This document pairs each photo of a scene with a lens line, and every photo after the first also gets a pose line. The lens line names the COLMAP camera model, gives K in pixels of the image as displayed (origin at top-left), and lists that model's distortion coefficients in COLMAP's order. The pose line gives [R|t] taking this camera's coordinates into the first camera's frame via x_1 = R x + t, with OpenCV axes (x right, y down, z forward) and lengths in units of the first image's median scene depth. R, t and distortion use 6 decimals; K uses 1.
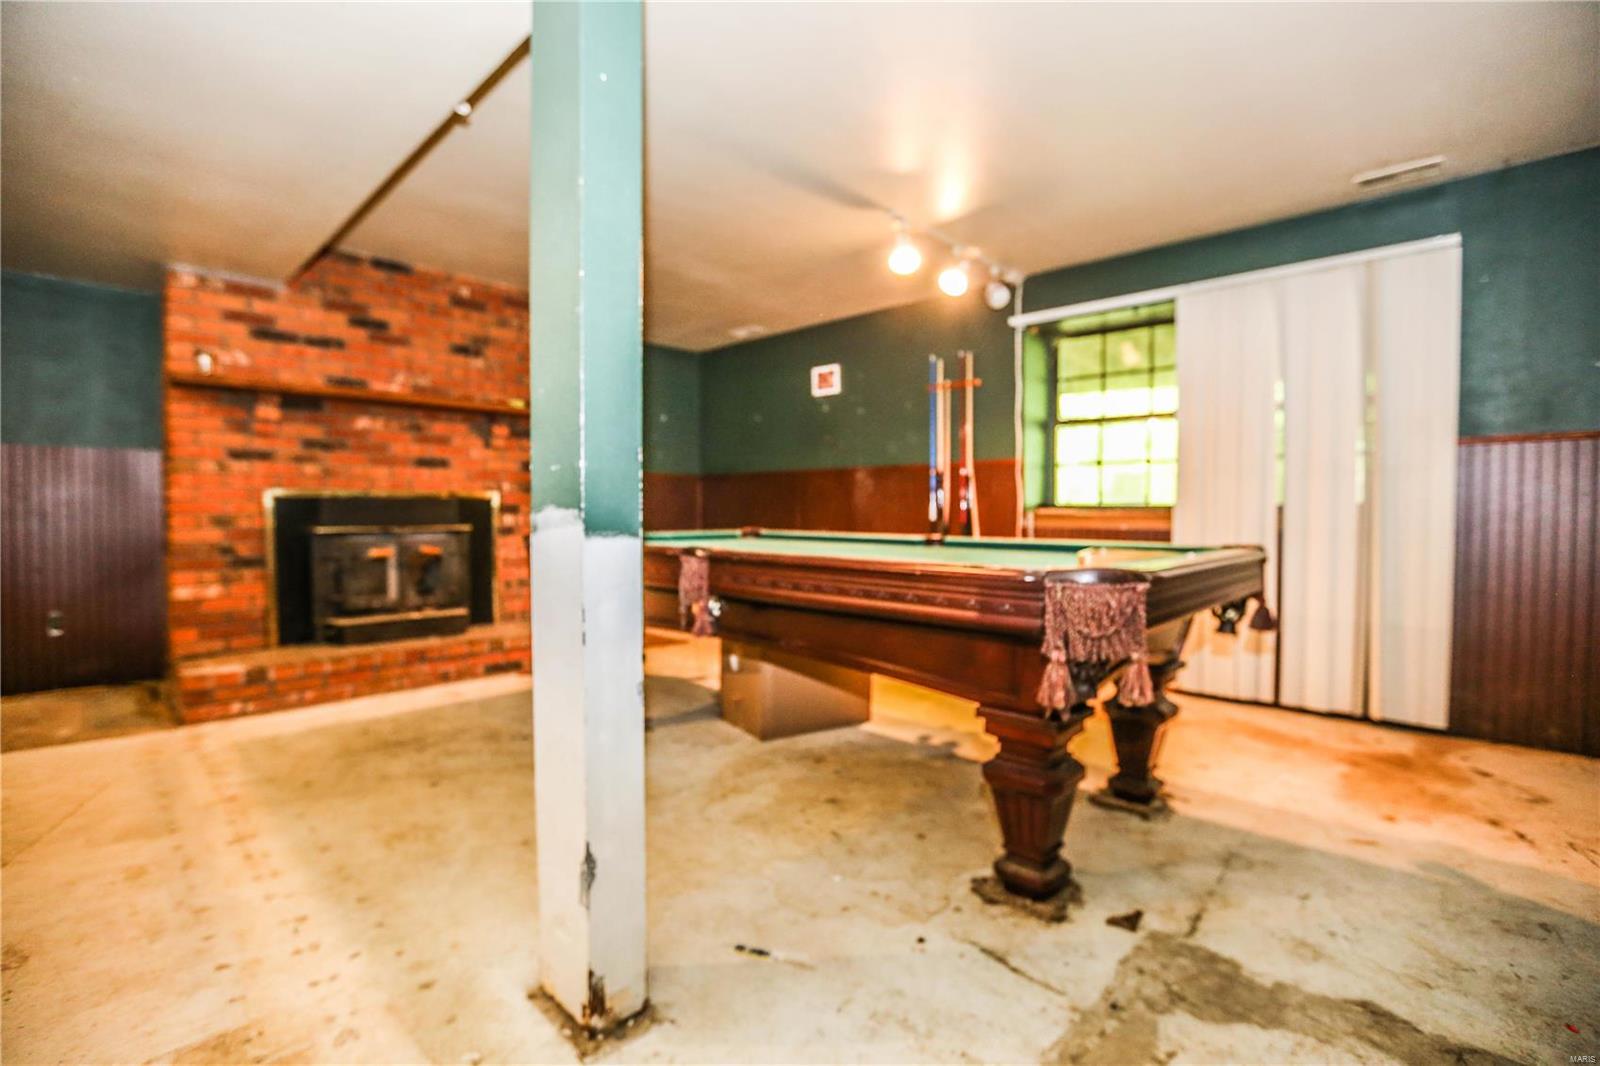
lens RADIAL K [[741.7, 0, 803.7], [0, 741.7, 527.5], [0, 0, 1]] dist [-0.037451, 0.006915]
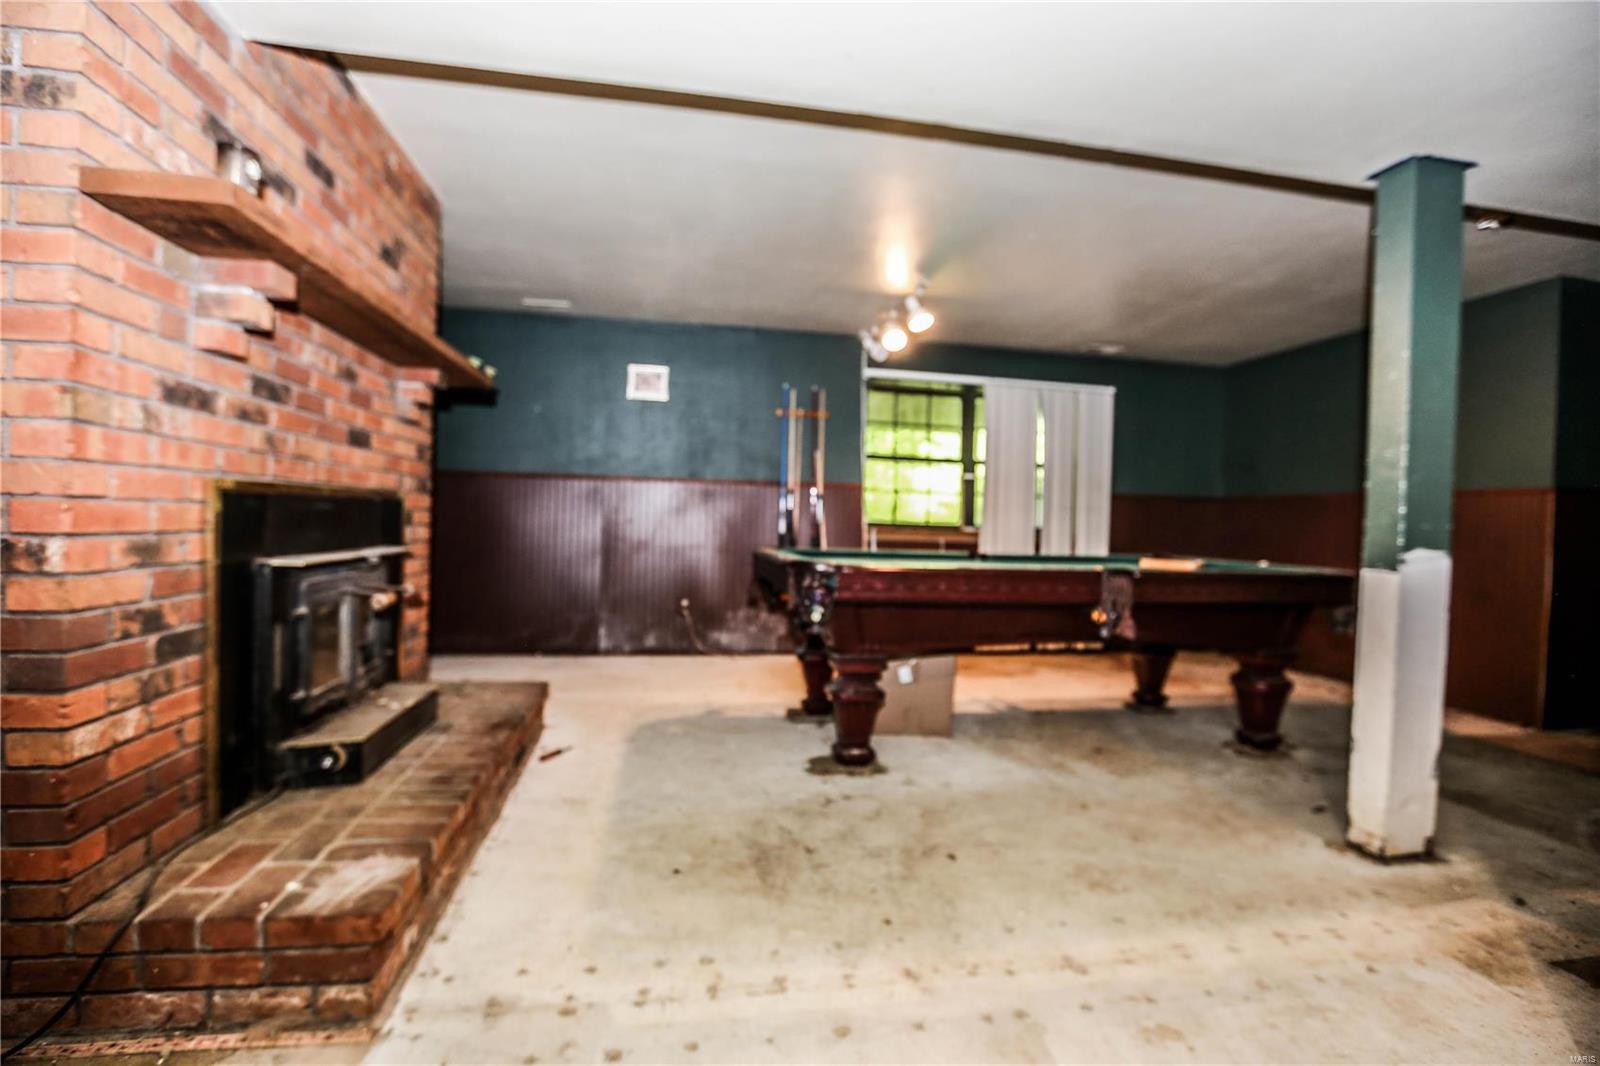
lens RADIAL K [[741.7, 0, 809.6], [0, 741.7, 535.3], [0, 0, 1]] dist [-0.037451, 0.006915]
pose [[0.564310, -0.004457, 0.825551, -0.848750], [-0.000565, 0.999983, 0.005785, -0.017725], [-0.825563, -0.003730, 0.564298, 0.425777]]
